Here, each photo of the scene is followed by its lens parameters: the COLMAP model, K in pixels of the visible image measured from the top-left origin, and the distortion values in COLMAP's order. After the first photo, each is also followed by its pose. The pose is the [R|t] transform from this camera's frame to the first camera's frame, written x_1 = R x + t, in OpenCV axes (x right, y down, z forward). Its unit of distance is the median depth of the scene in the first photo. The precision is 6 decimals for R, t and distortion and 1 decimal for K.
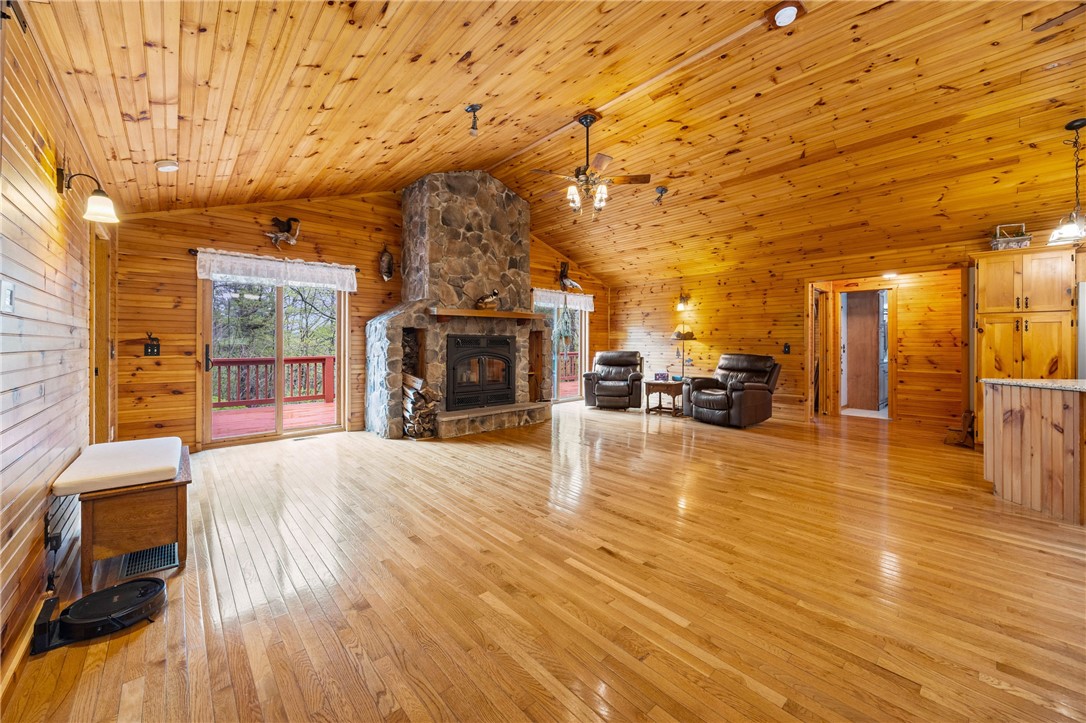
lens RADIAL K [[417.9, 0, 544.4], [0, 417.9, 342.4], [0, 0, 1]] dist [-0.005338, 0.000303]
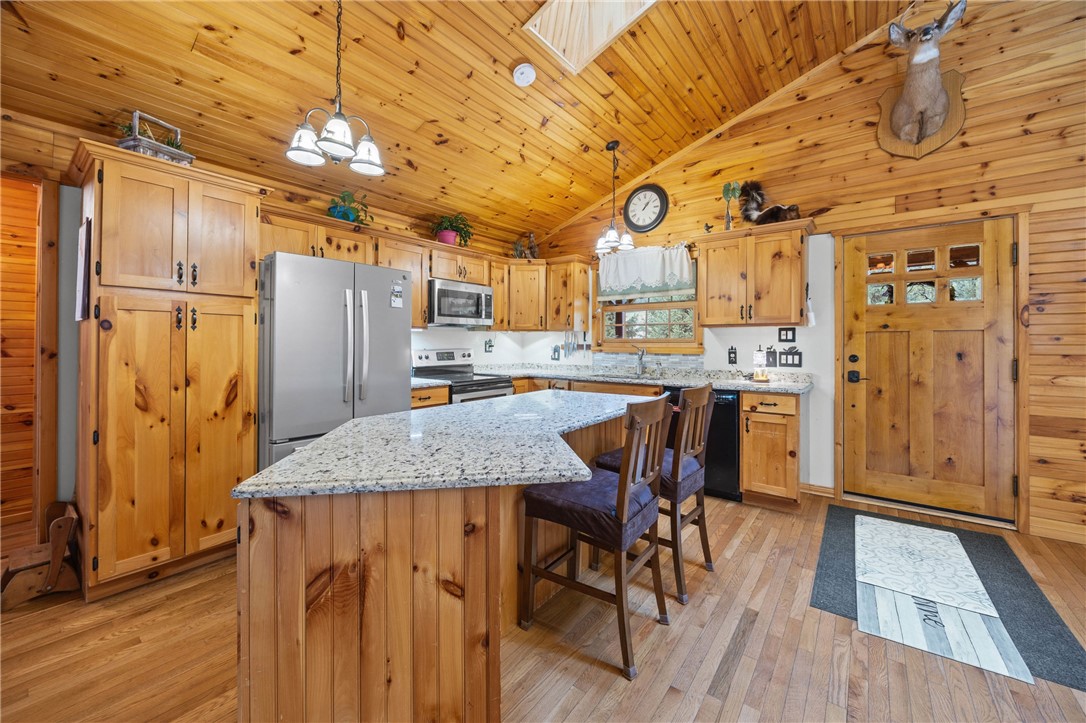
lens RADIAL K [[417.9, 0, 544.4], [0, 417.9, 342.4], [0, 0, 1]] dist [-0.005338, 0.000303]
pose [[-0.179863, 0.001232, 0.983691, 0.428602], [-0.004364, 0.999988, -0.002050, -0.008702], [-0.983682, -0.004661, -0.179855, 0.498683]]
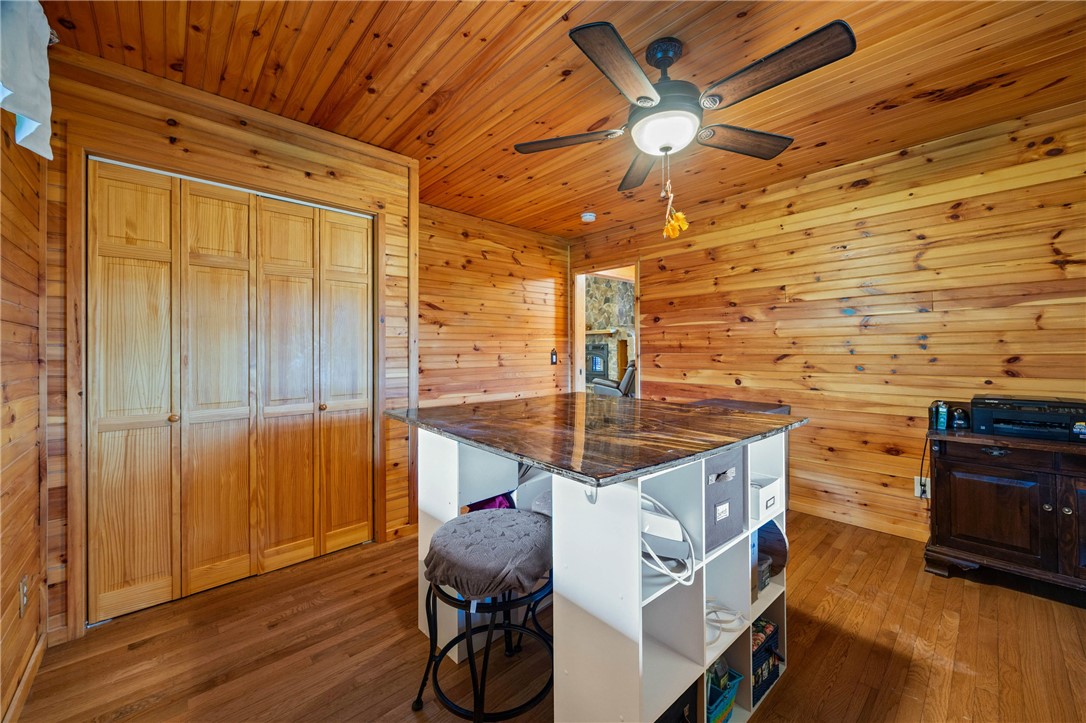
lens RADIAL K [[415.5, 0, 545.0], [0, 415.5, 345.2], [0, 0, 1]] dist [-0.004829, 0.000116]
pose [[0.014385, -0.008550, -0.999860, 1.787140], [0.007745, 0.999934, -0.008439, 0.002589], [0.999867, -0.007622, 0.014451, 0.829710]]
